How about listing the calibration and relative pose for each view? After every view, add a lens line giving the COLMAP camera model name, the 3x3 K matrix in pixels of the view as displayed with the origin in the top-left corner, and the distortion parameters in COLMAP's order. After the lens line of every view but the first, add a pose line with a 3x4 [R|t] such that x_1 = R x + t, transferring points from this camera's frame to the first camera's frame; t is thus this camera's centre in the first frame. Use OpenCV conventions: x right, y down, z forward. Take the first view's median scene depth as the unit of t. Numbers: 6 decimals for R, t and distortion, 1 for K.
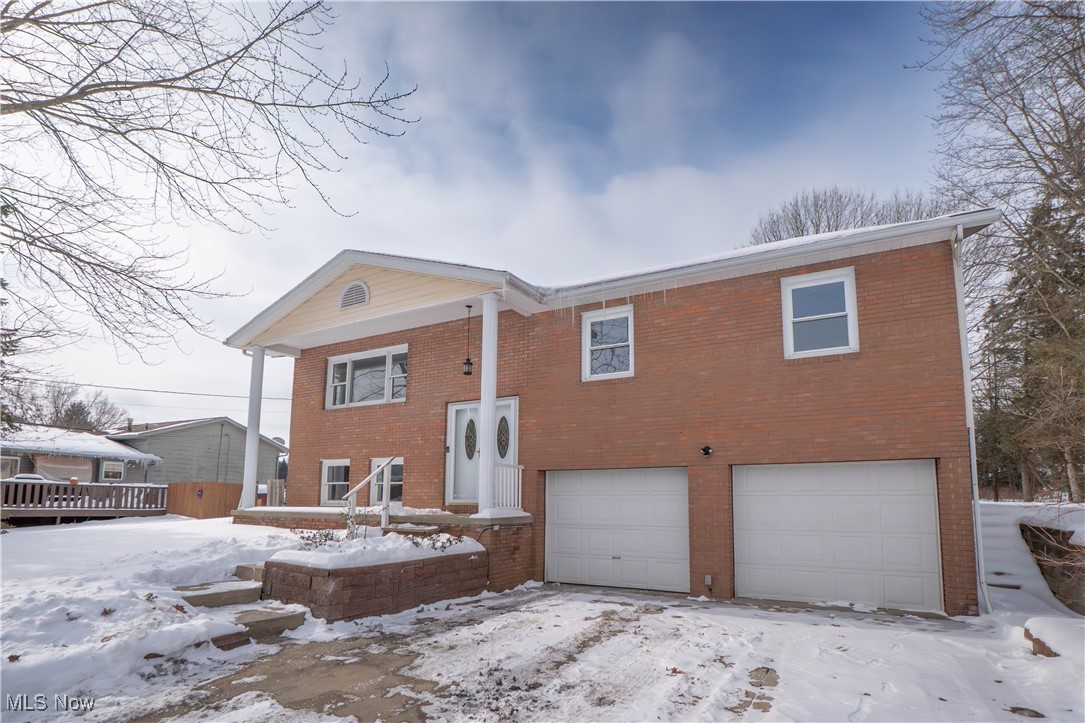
lens RADIAL K [[736.7, 0, 542.8], [0, 736.7, 382.5], [0, 0, 1]] dist [-0.003945, -0.002137]
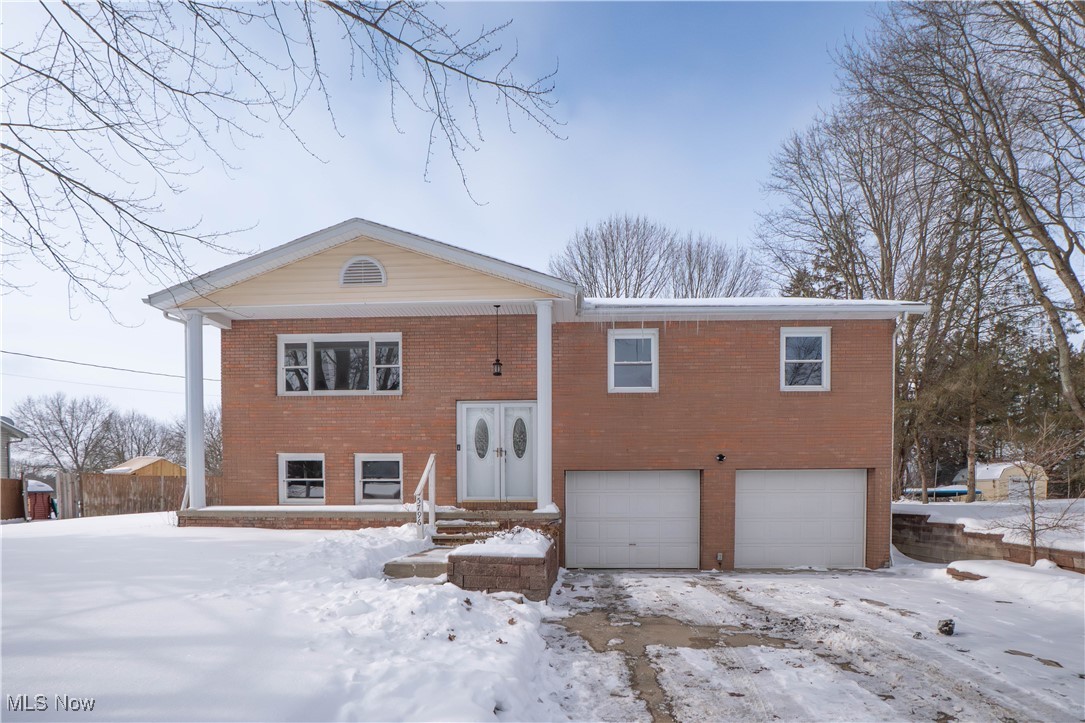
lens RADIAL K [[854.7, 0, 542.3], [0, 854.7, 527.6], [0, 0, 1]] dist [-0.013483, -0.002156]
pose [[0.810522, -0.022736, 0.585267, -0.726288], [-0.087826, 0.983231, 0.159823, 0.002073], [-0.579086, -0.180942, 0.794934, -0.010796]]
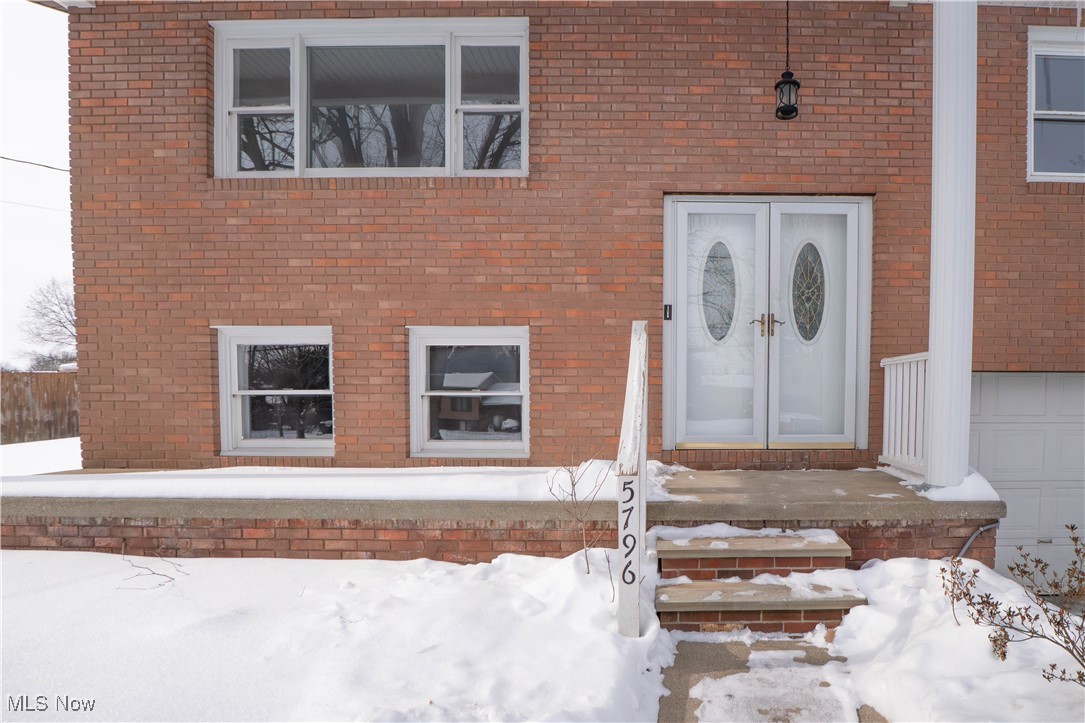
lens RADIAL K [[563.9, 0, 543.4], [0, 563.9, 408.3], [0, 0, 1]] dist [-0.030934, 0.000946]
pose [[0.833455, -0.028262, 0.551864, -0.358418], [-0.084902, 0.980283, 0.178427, 0.094030], [-0.546026, -0.195565, 0.814623, 0.784970]]
